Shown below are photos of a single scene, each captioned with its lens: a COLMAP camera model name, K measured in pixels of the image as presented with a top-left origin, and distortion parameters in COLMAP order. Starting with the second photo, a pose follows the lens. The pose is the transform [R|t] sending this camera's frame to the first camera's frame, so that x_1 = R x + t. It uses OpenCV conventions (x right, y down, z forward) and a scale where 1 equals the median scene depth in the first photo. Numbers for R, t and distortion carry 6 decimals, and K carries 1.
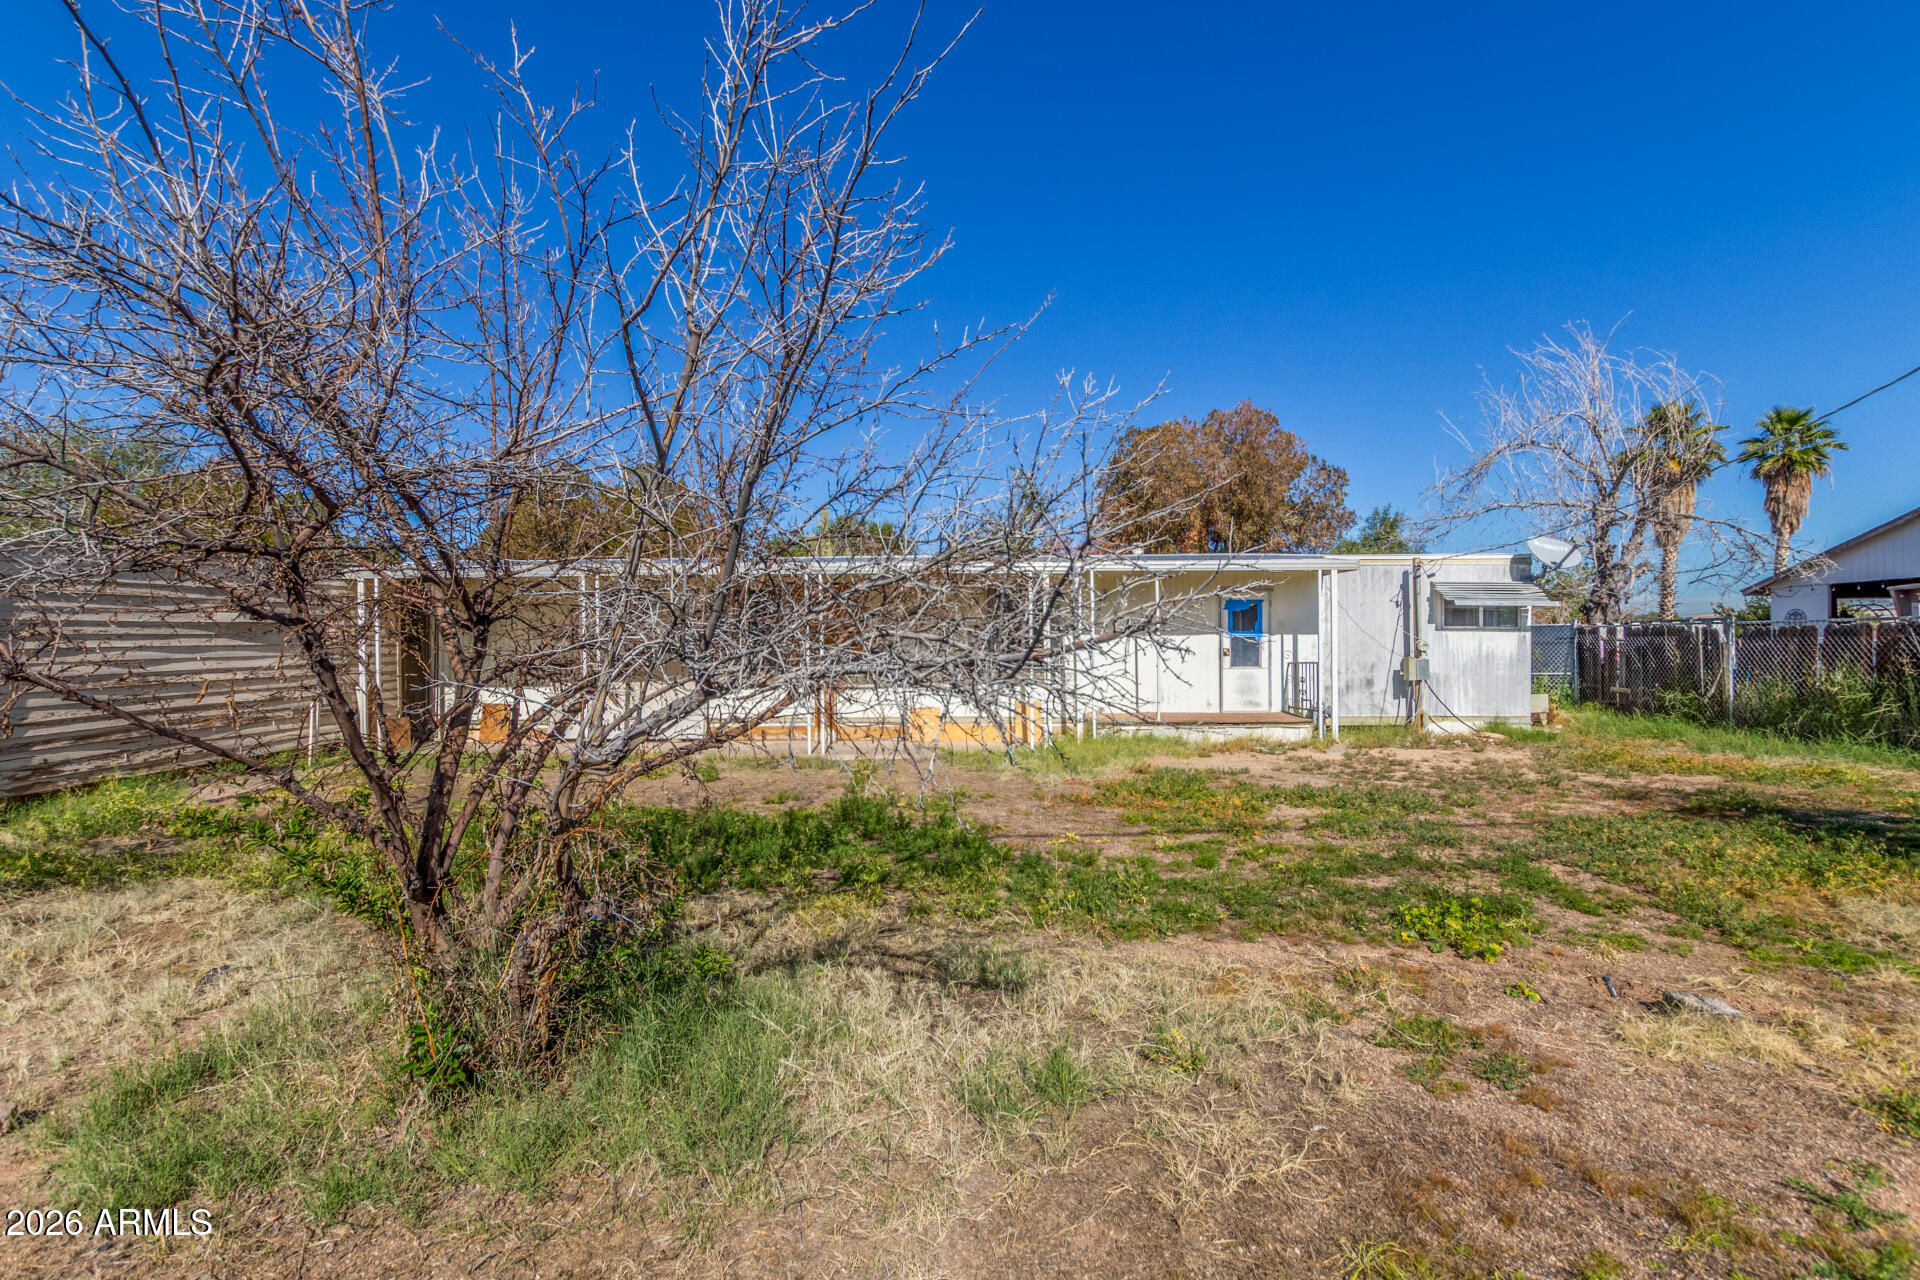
lens RADIAL K [[906.7, 0, 959.9], [0, 906.7, 638.5], [0, 0, 1]] dist [0.005799, 0.000387]
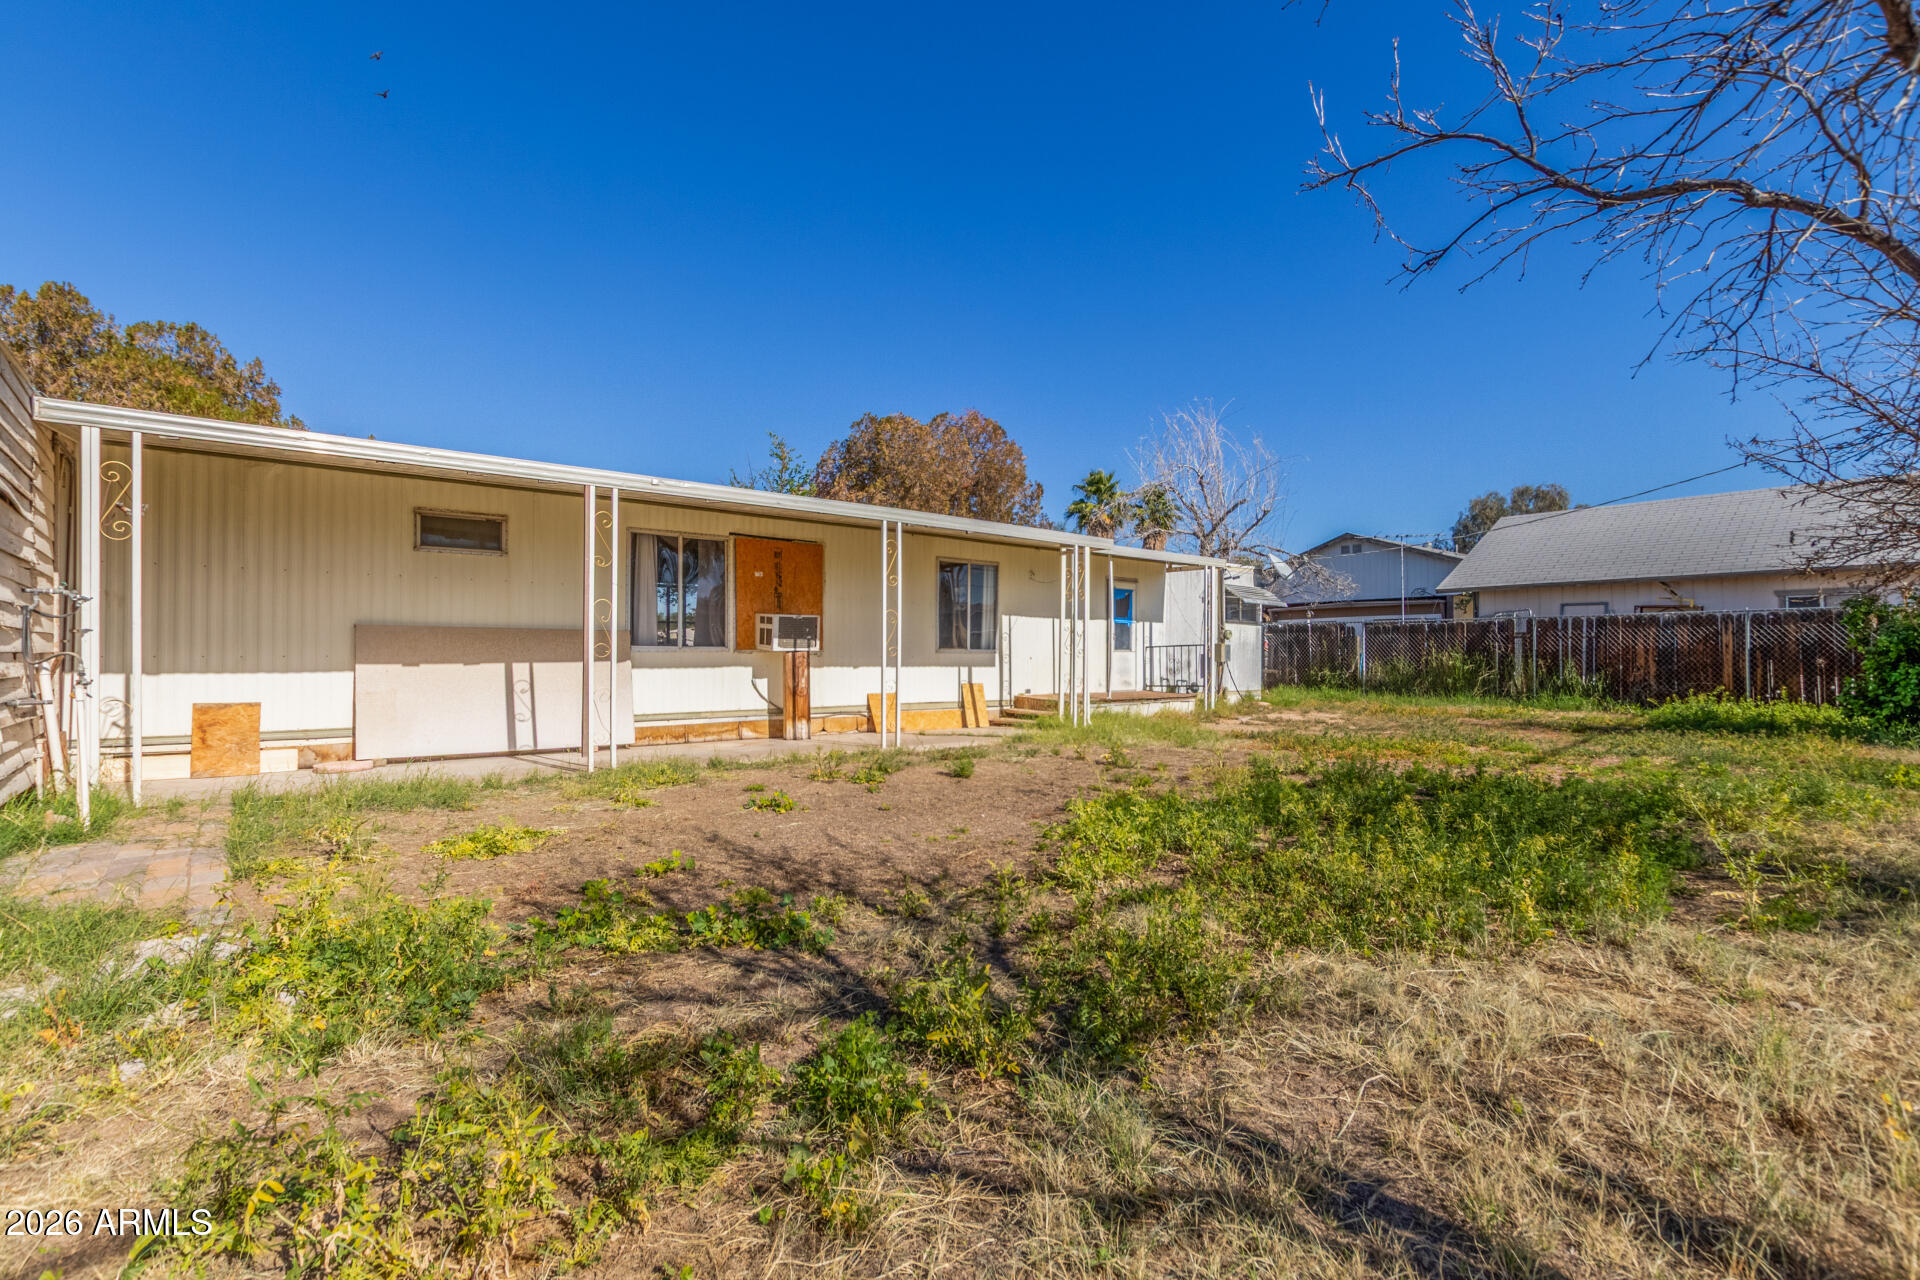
lens RADIAL K [[906.7, 0, 963.3], [0, 906.7, 646.5], [0, 0, 1]] dist [0.005799, 0.000387]
pose [[0.753775, 0.011864, 0.657026, -0.548826], [-0.007390, 0.999927, -0.009576, 0.039049], [-0.657091, 0.002363, 0.753808, 0.303212]]
